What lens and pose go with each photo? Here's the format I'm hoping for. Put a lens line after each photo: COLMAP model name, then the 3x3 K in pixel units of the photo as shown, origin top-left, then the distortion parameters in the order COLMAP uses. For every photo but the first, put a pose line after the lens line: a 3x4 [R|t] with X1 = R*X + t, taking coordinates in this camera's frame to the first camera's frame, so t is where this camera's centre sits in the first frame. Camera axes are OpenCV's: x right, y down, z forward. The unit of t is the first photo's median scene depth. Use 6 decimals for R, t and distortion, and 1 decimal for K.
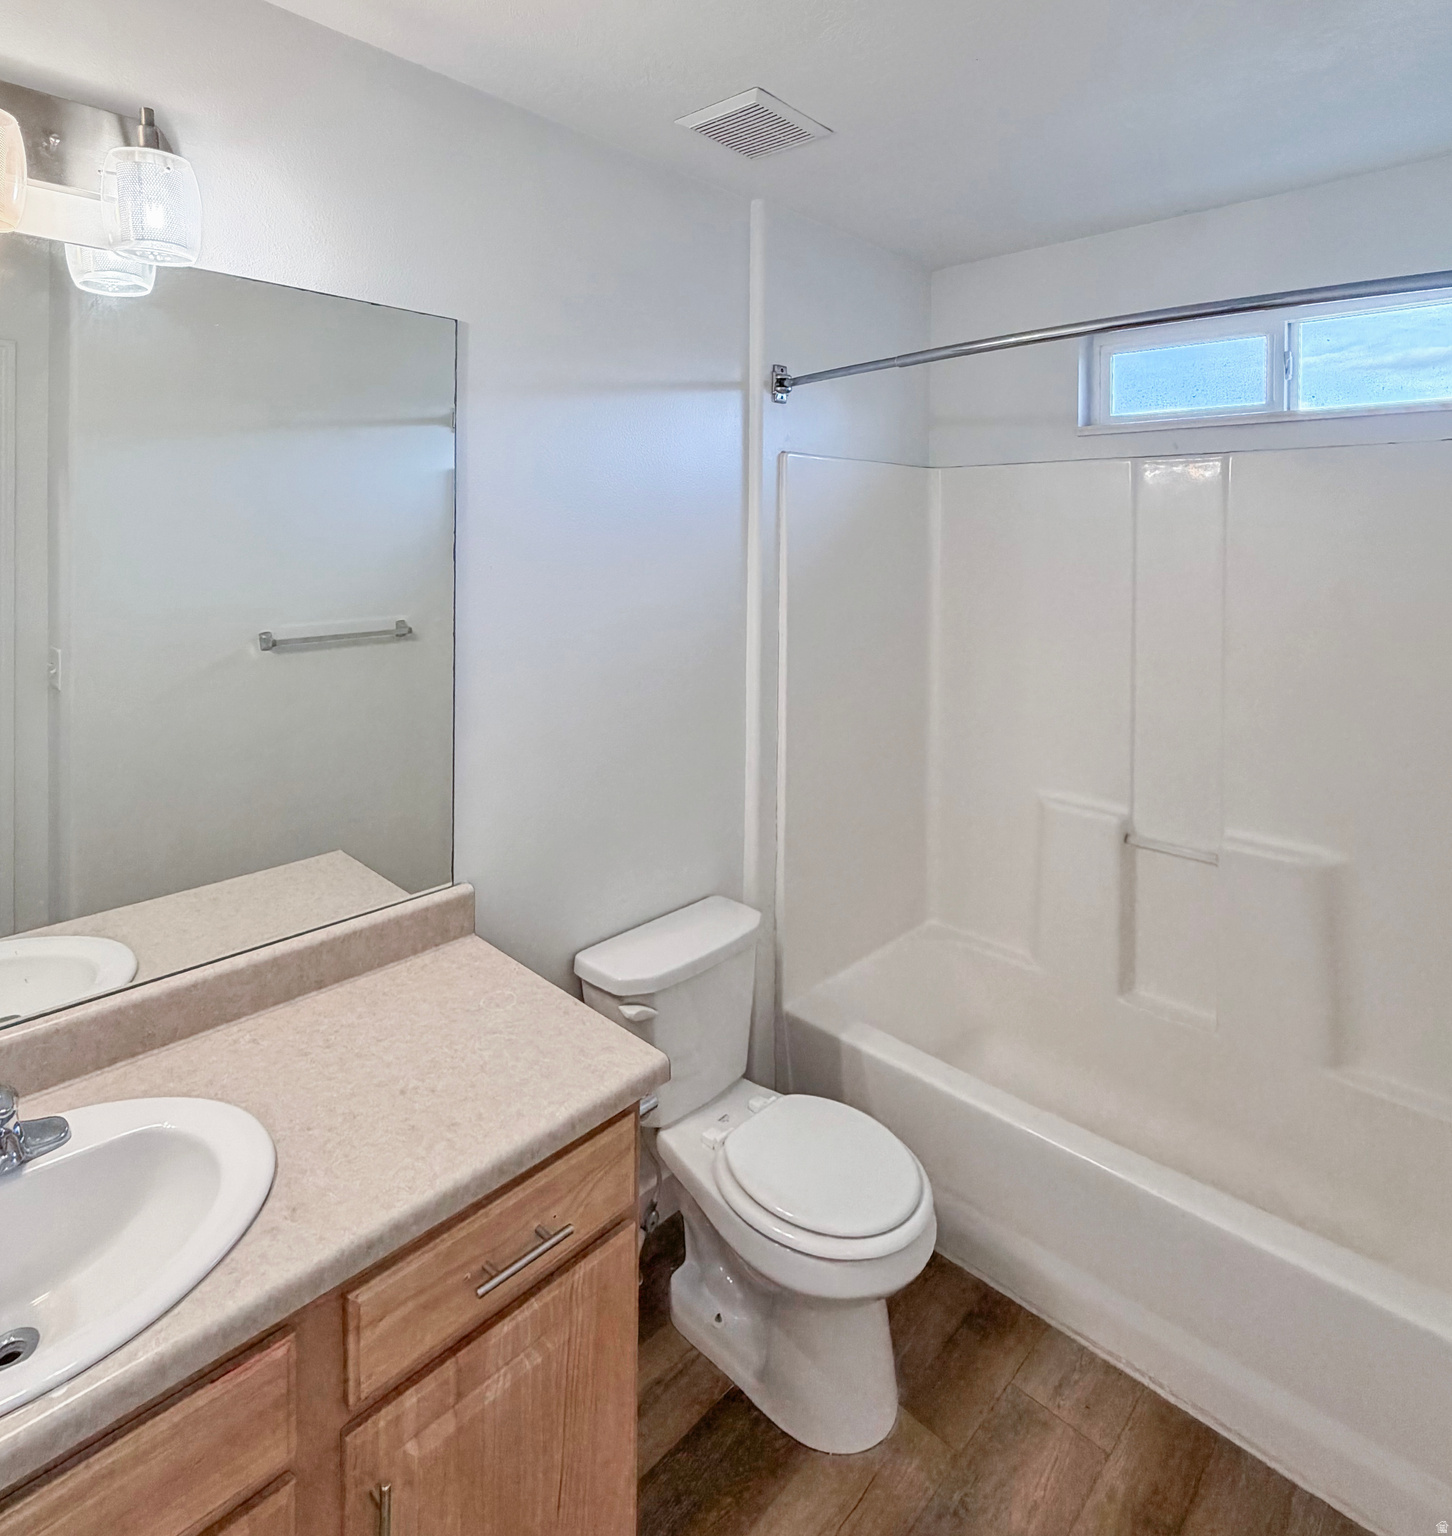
lens RADIAL K [[844.5, 0, 726.0], [0, 844.5, 768.0], [0, 0, 1]] dist [-0.000154, 0.000005]
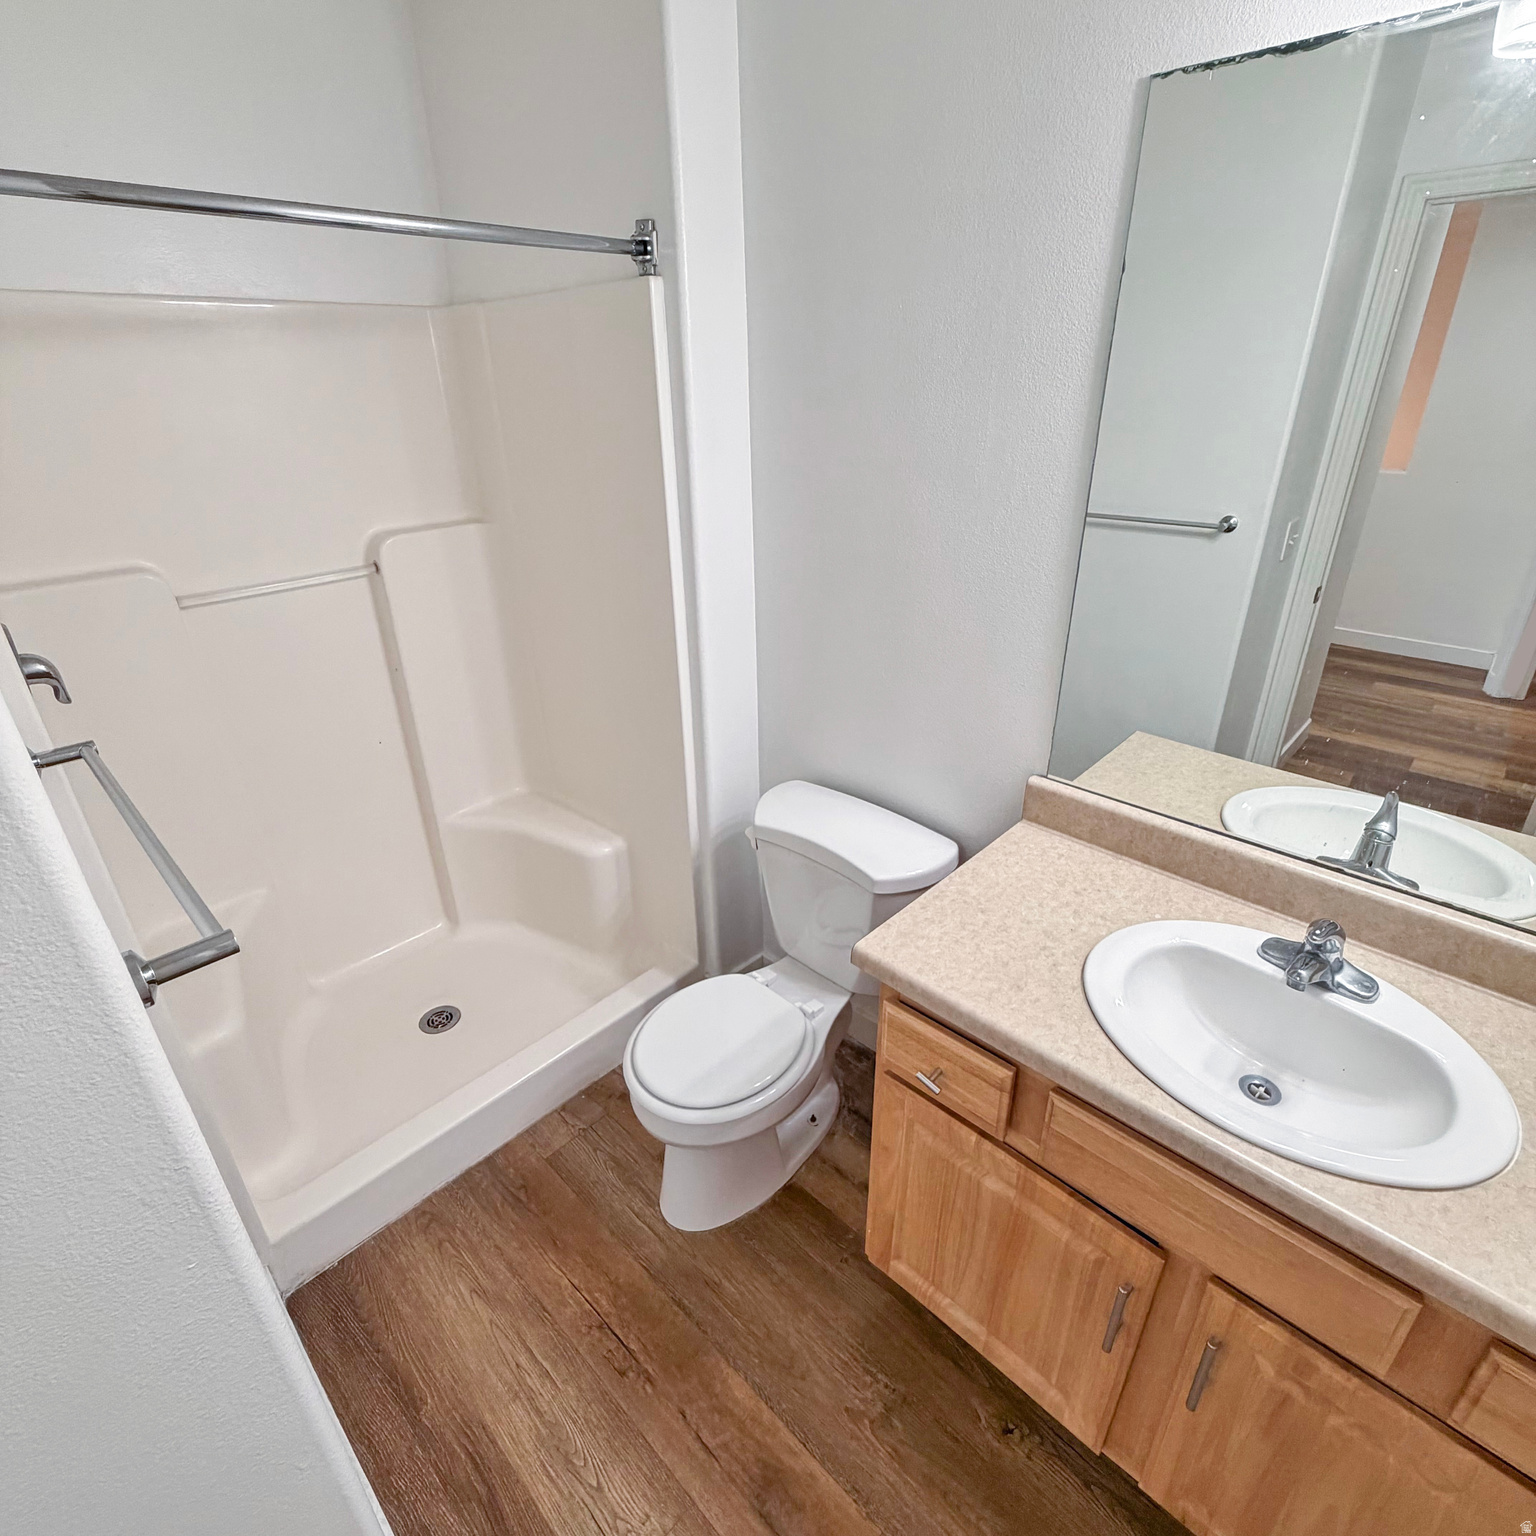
lens RADIAL K [[784.6, 0, 768.0], [0, 784.6, 768.0], [0, 0, 1]] dist [0.001432, 0.001236]
pose [[0.011437, 0.412213, -0.911016, 0.158945], [-0.285261, 0.874560, 0.392136, -0.043159], [0.958382, 0.255392, 0.127591, 0.151758]]
